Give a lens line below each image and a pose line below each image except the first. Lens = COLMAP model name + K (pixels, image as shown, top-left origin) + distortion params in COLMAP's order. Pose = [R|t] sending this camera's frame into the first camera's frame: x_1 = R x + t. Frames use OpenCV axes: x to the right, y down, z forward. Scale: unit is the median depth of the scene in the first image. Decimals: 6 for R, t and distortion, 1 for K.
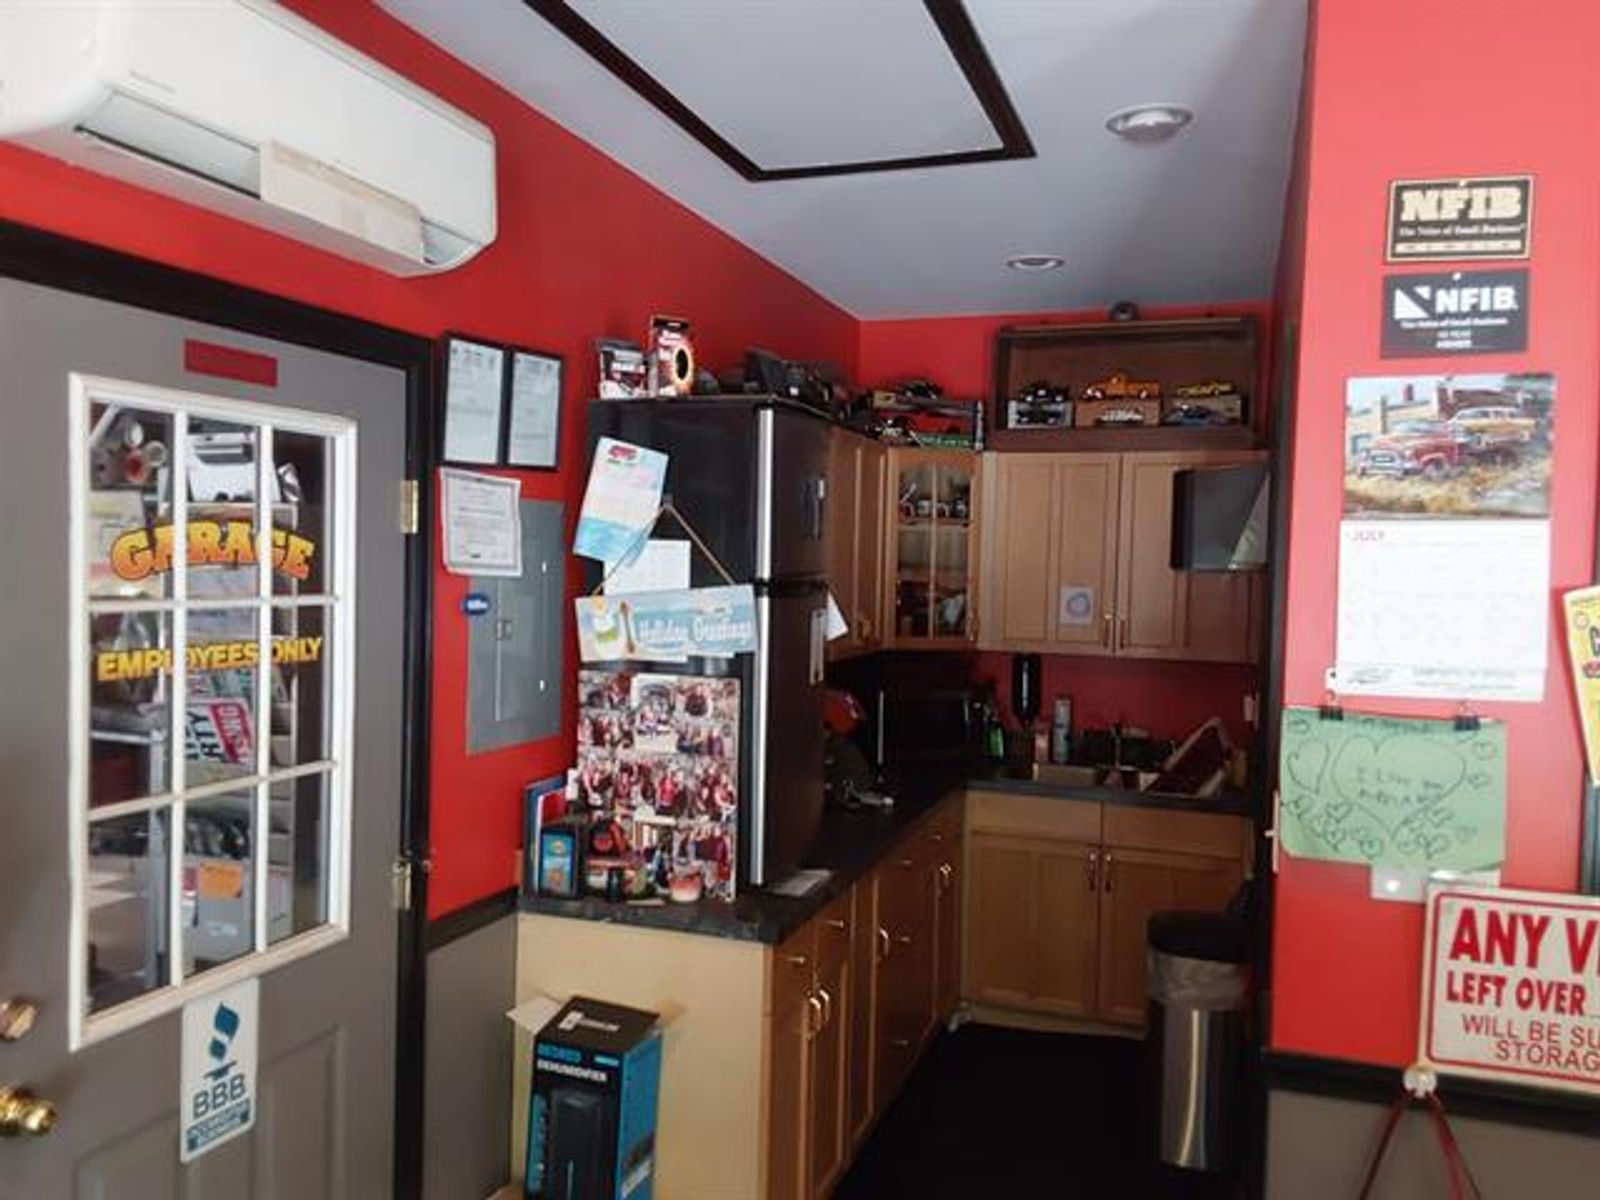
lens RADIAL K [[1263.0, 0, 800.0], [0, 1263.0, 600.0], [0, 0, 1]] dist [0.004325, 0.000808]
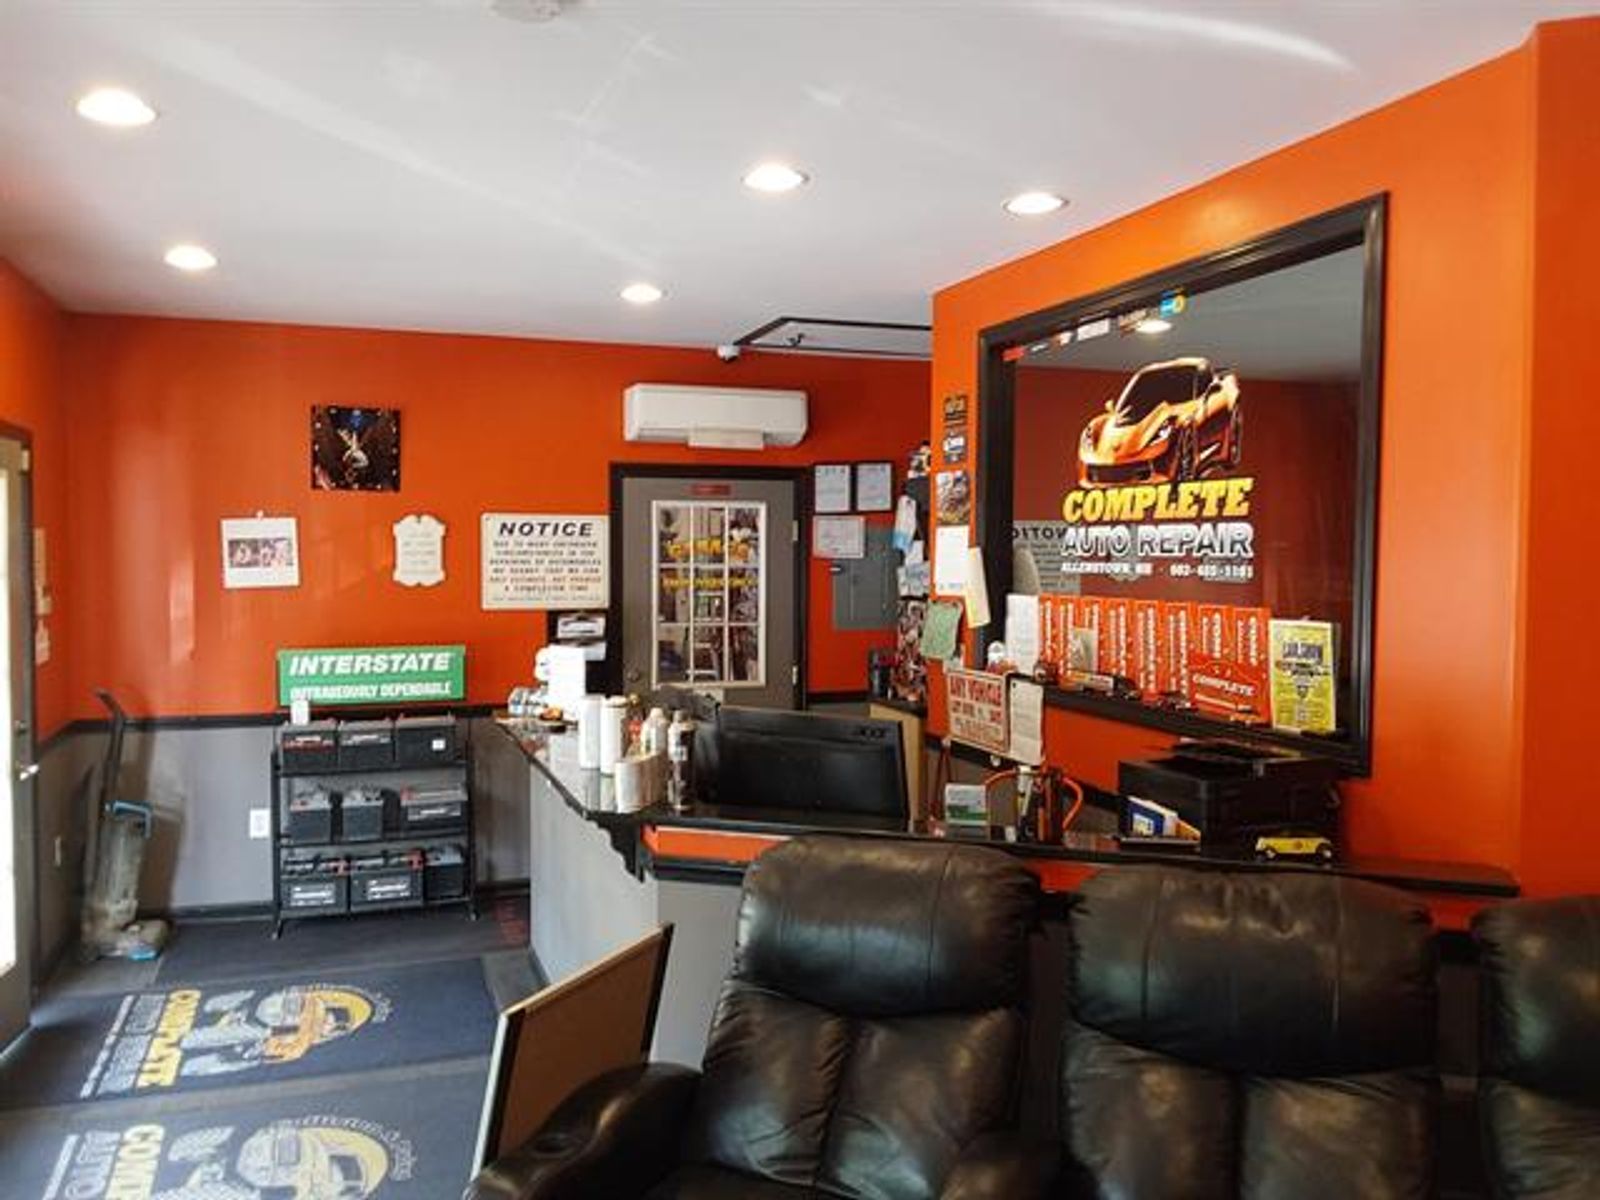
lens RADIAL K [[1263.0, 0, 800.0], [0, 1263.0, 600.0], [0, 0, 1]] dist [0.004325, 0.000808]
pose [[0.631435, 0.008049, -0.775387, 1.693216], [-0.010960, 0.999939, 0.001455, 0.063243], [0.775351, 0.007580, 0.631485, -0.643949]]
